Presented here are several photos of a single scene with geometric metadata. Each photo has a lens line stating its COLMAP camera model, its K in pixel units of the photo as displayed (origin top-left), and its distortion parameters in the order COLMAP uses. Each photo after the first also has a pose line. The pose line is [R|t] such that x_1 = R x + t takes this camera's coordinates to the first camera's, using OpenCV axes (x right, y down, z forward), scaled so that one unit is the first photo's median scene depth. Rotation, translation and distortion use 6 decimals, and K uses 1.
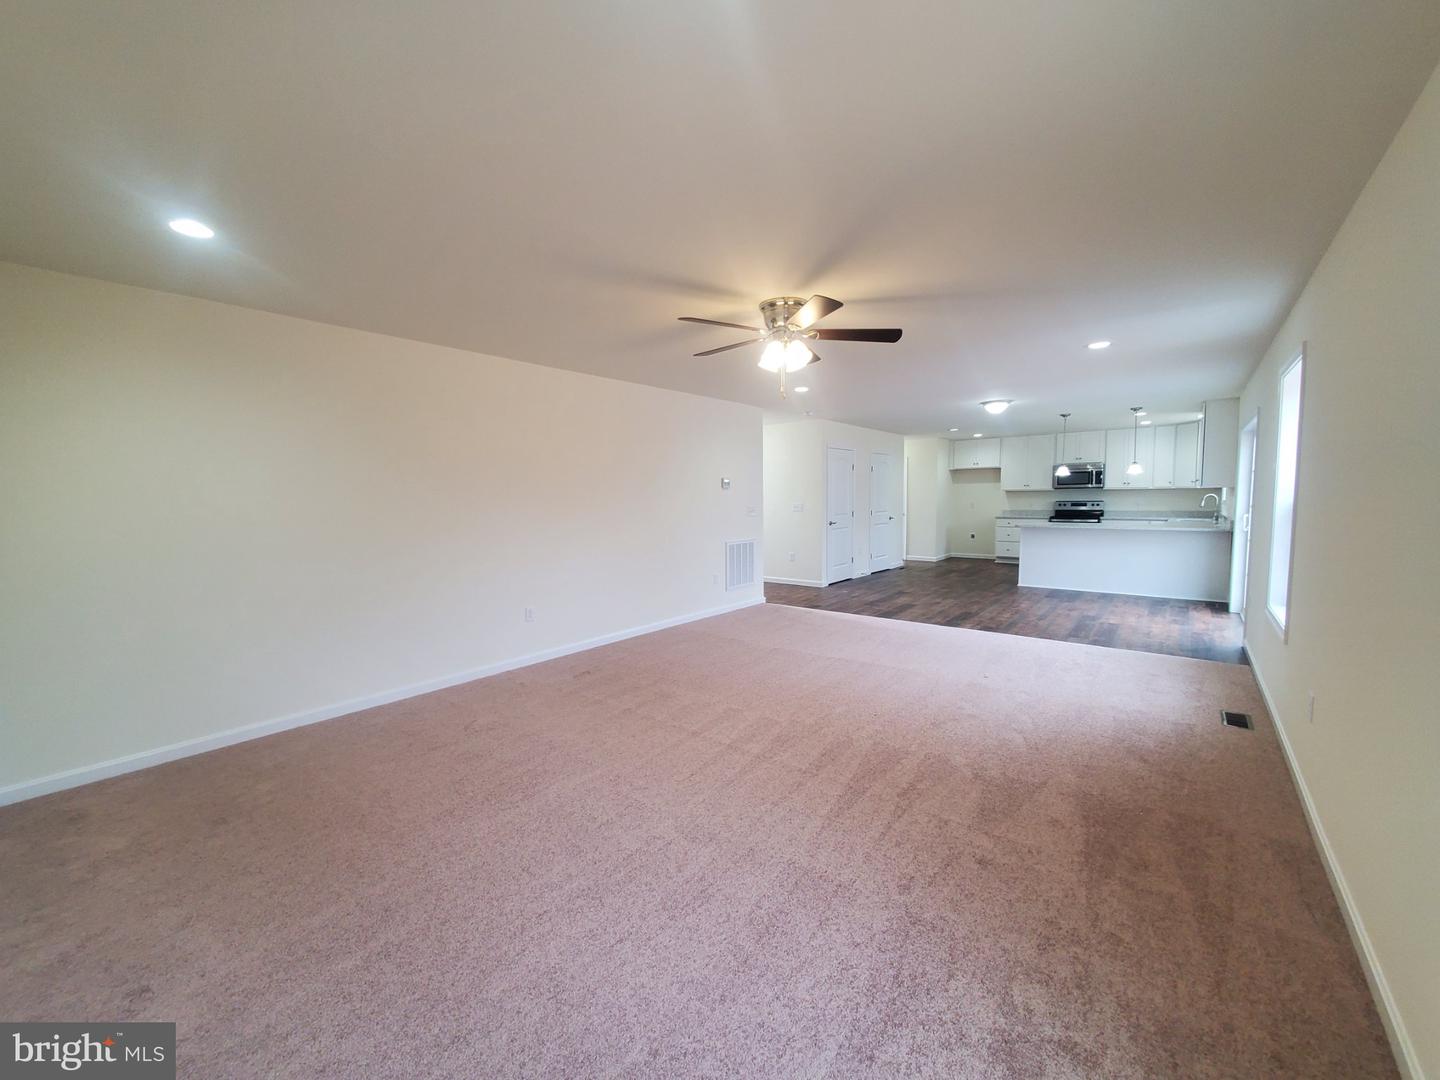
lens RADIAL K [[569.3, 0, 713.2], [0, 569.3, 537.9], [0, 0, 1]] dist [0.000593, 0.000043]
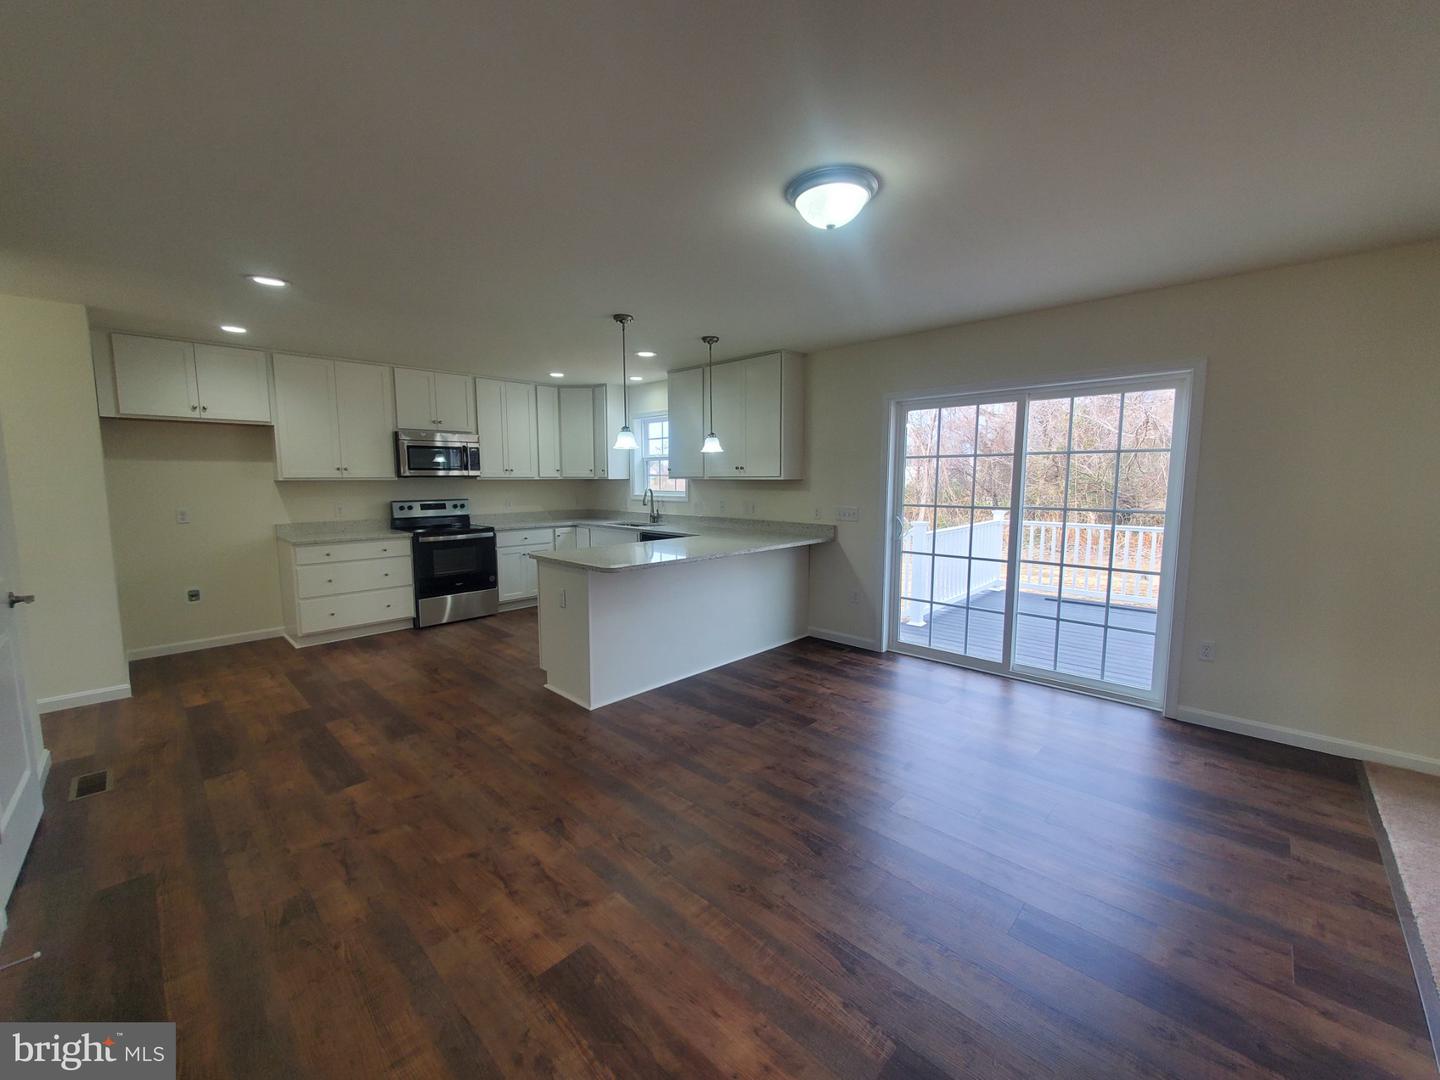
lens RADIAL K [[576.2, 0, 720.0], [0, 576.2, 540.0], [0, 0, 1]] dist [-0.001854, -0.000309]
pose [[0.085708, -0.094632, 0.991816, 0.114843], [0.073624, 0.993359, 0.088417, -0.057491], [-0.993596, 0.065444, 0.092106, 0.705016]]
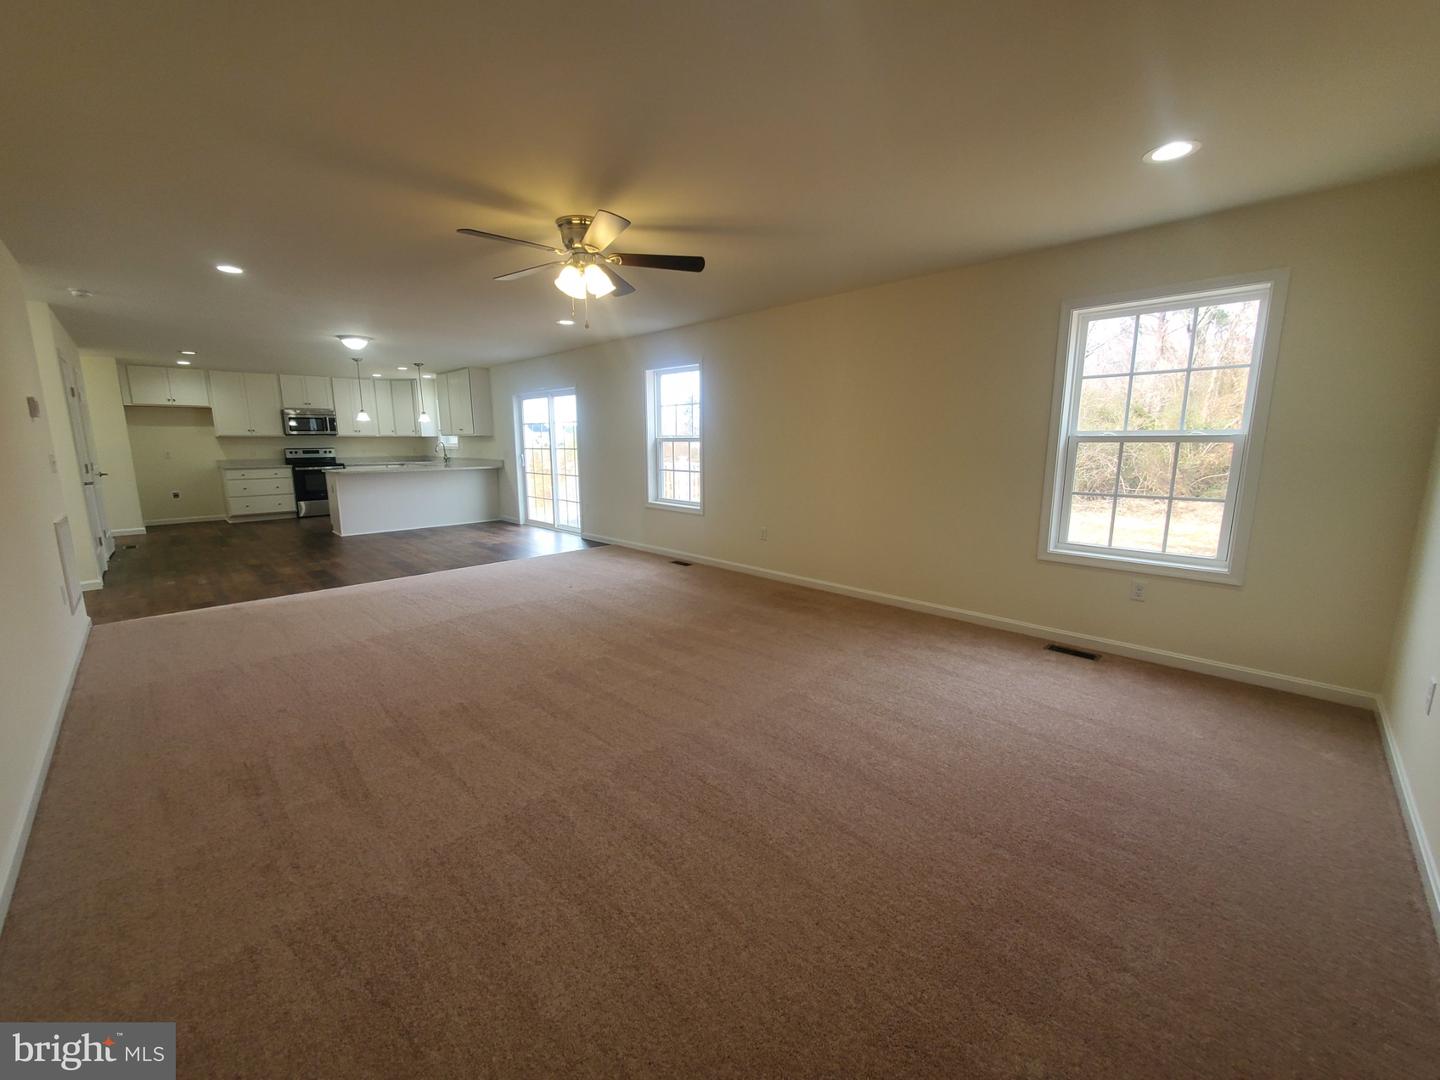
lens RADIAL K [[569.3, 0, 713.2], [0, 569.3, 537.9], [0, 0, 1]] dist [0.000593, 0.000043]
pose [[0.108242, -0.156908, 0.981664, -0.273237], [0.074433, 0.985973, 0.149390, -0.008221], [-0.991334, 0.056898, 0.118403, 0.221706]]
